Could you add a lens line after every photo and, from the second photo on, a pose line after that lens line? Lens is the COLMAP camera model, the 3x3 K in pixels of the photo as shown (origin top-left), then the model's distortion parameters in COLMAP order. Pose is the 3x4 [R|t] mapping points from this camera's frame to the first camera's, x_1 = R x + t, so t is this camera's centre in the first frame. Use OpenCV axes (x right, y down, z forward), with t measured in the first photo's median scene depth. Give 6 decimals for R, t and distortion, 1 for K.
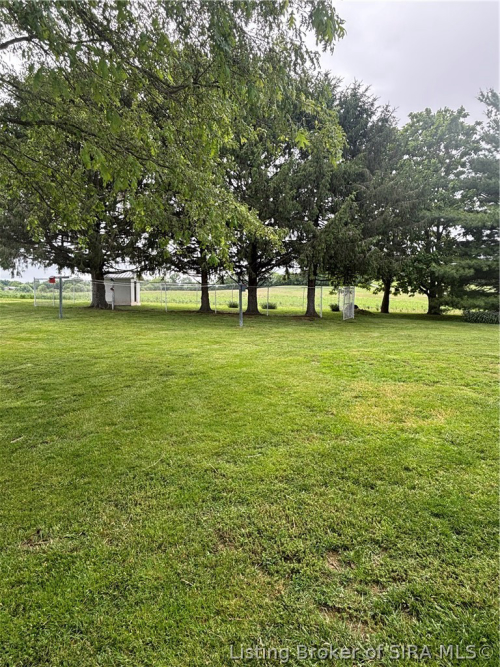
lens RADIAL K [[382.1, 0, 249.0], [0, 382.1, 333.3], [0, 0, 1]] dist [0.012921, -0.002205]
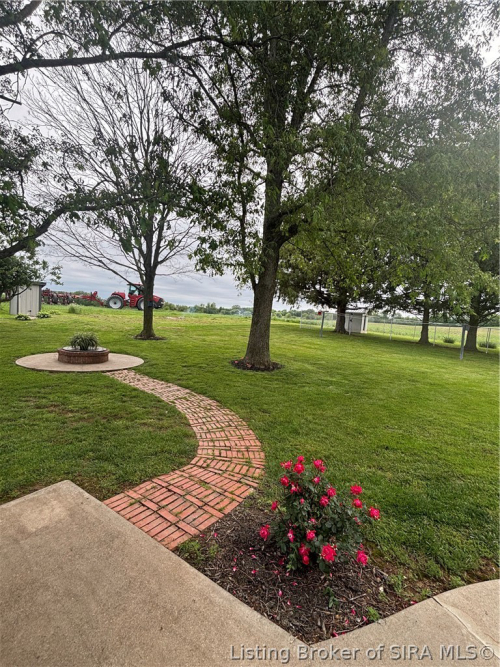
lens RADIAL K [[300.8, 0, 248.9], [0, 300.8, 329.2], [0, 0, 1]] dist [-0.004442, -0.000603]
pose [[0.814521, 0.085386, -0.573816, -0.021541], [-0.132018, 0.990439, -0.040015, 0.010276], [0.564913, 0.108347, 0.818006, -0.112016]]
